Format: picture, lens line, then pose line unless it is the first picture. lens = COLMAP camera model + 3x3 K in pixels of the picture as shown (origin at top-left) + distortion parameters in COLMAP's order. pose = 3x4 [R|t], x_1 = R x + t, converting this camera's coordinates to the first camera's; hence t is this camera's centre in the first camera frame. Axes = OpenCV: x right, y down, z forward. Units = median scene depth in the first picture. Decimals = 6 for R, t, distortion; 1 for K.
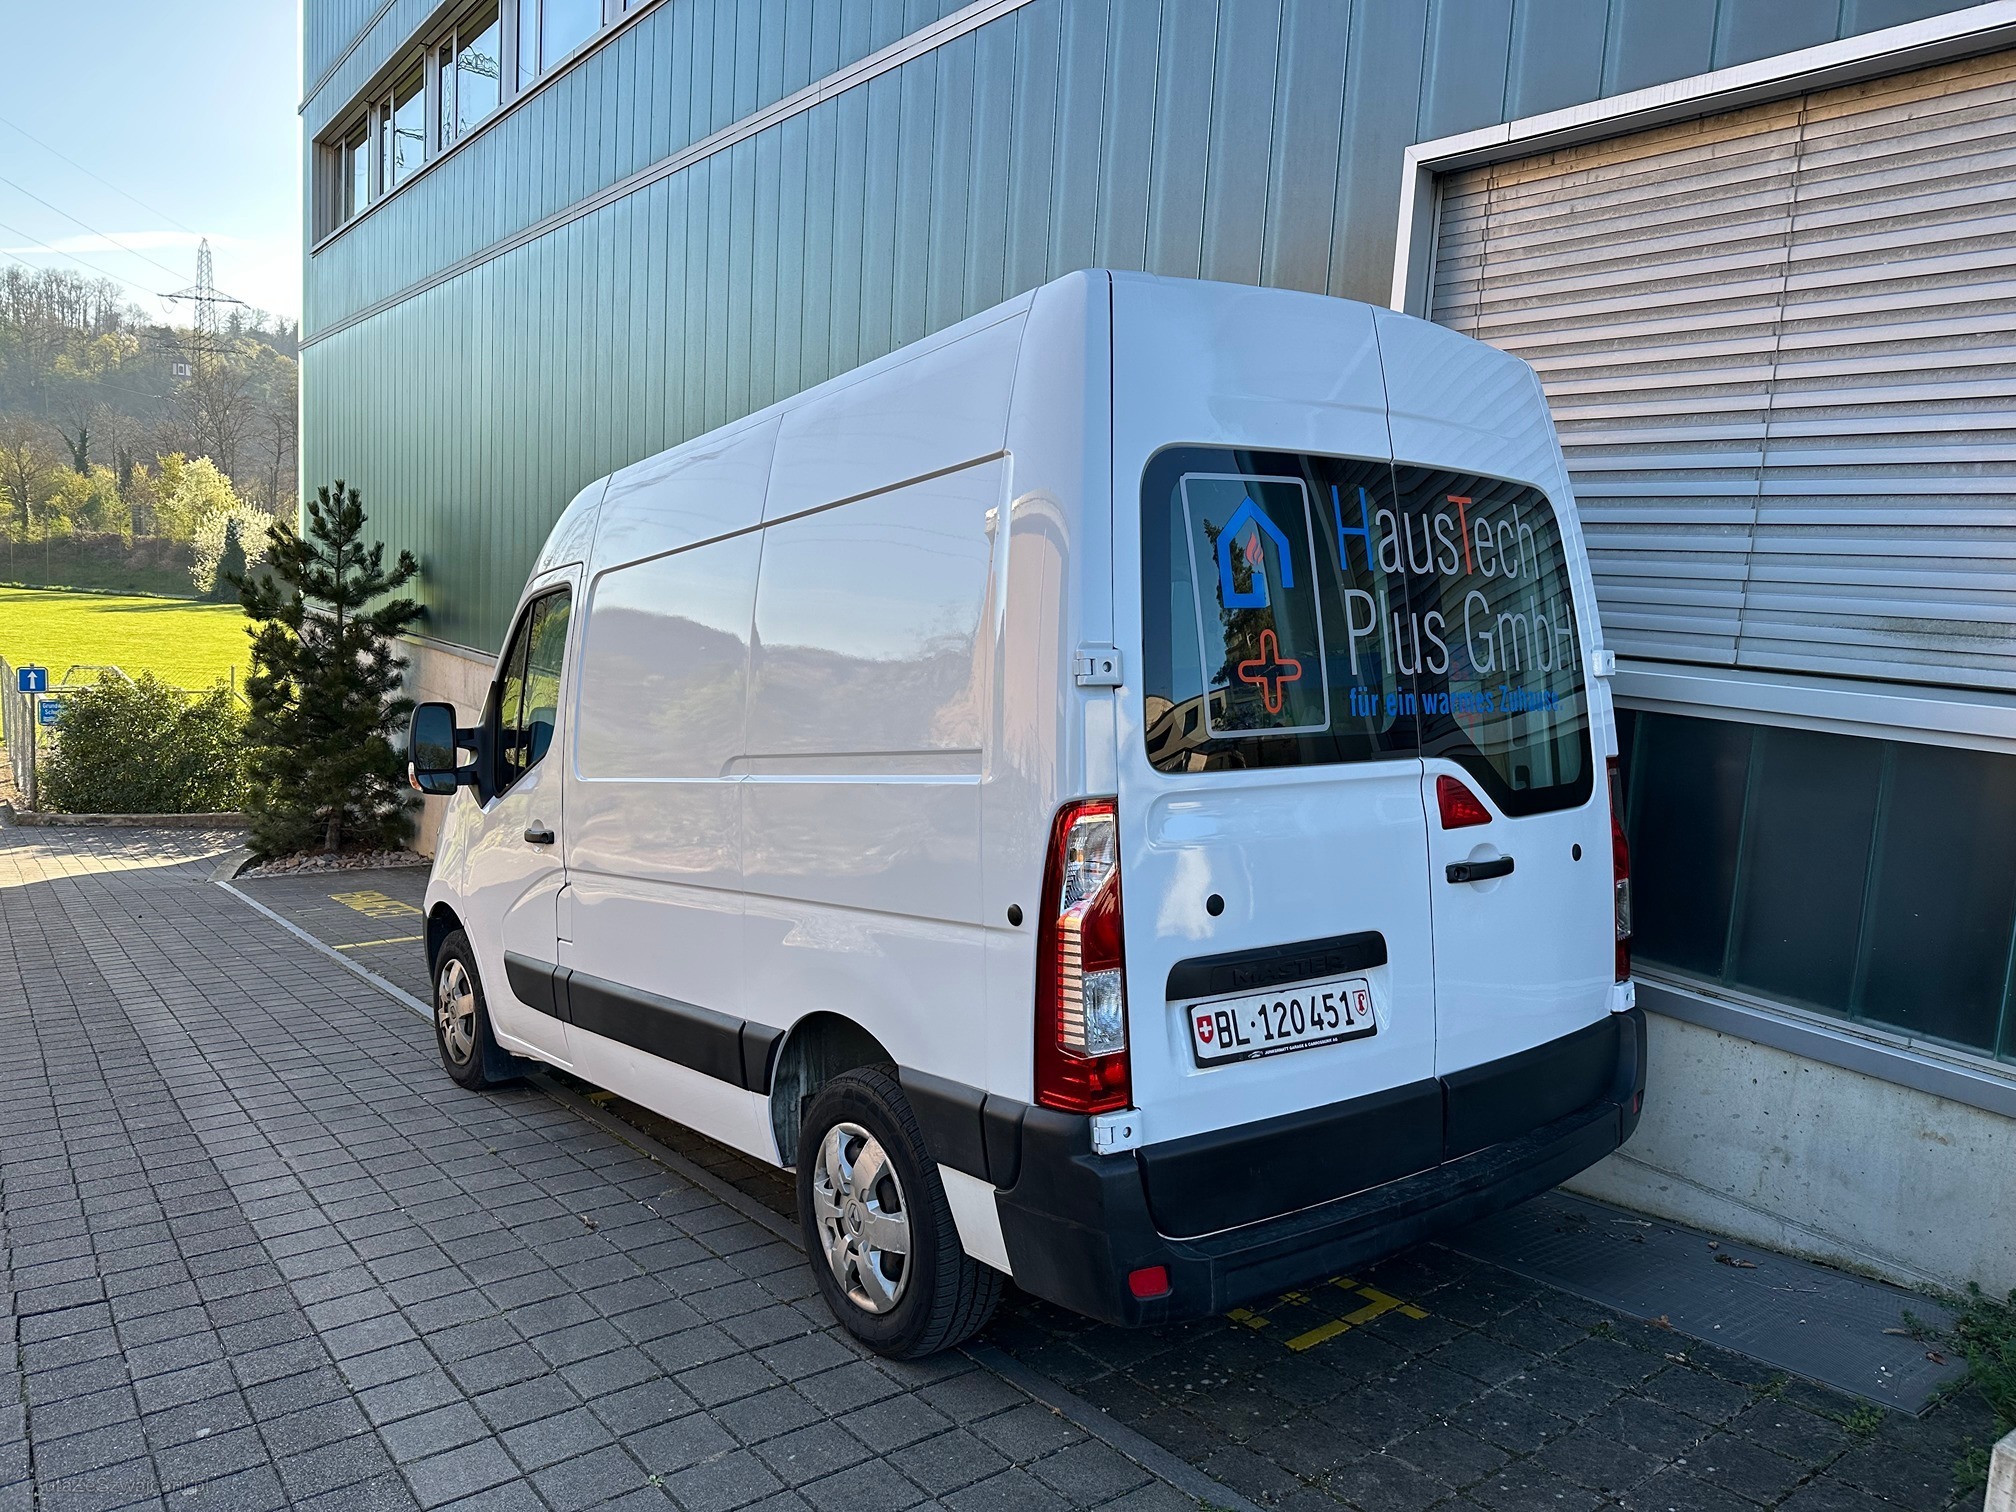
lens RADIAL K [[1438.2, 0, 1008.0], [0, 1438.2, 756.0], [0, 0, 1]] dist [0.065438, -0.100715]
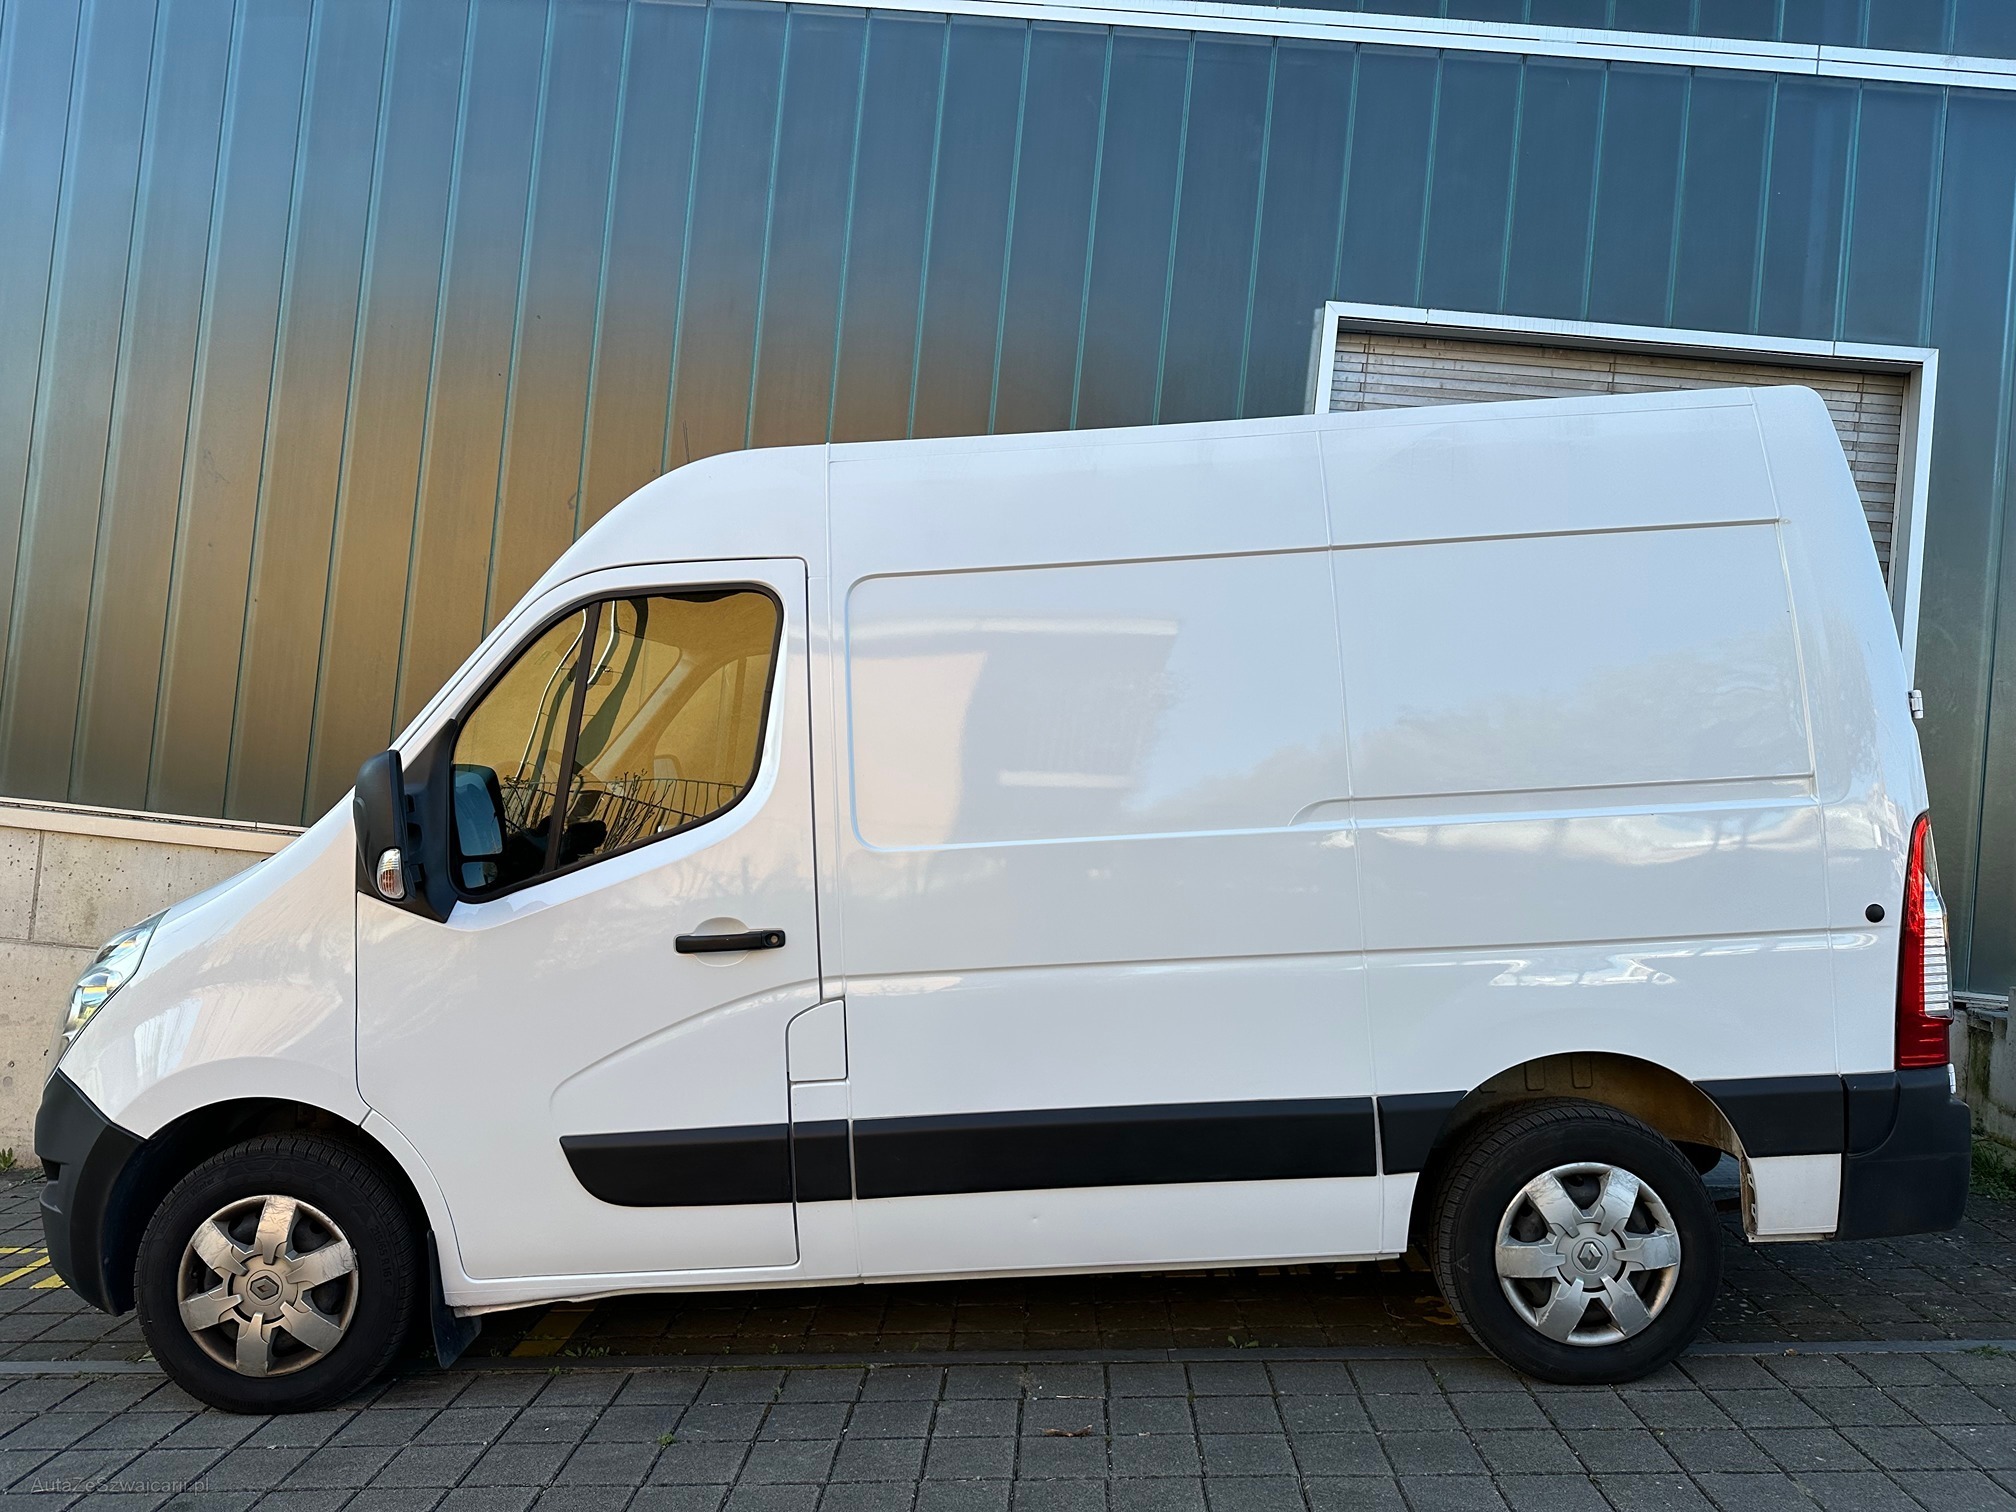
lens RADIAL K [[1438.2, 0, 1008.0], [0, 1438.2, 756.0], [0, 0, 1]] dist [0.065438, -0.100715]
pose [[0.631968, 0.016805, 0.774812, -1.083816], [0.039865, 0.997736, -0.054155, 0.014833], [-0.773968, 0.065112, 0.629868, 0.628817]]
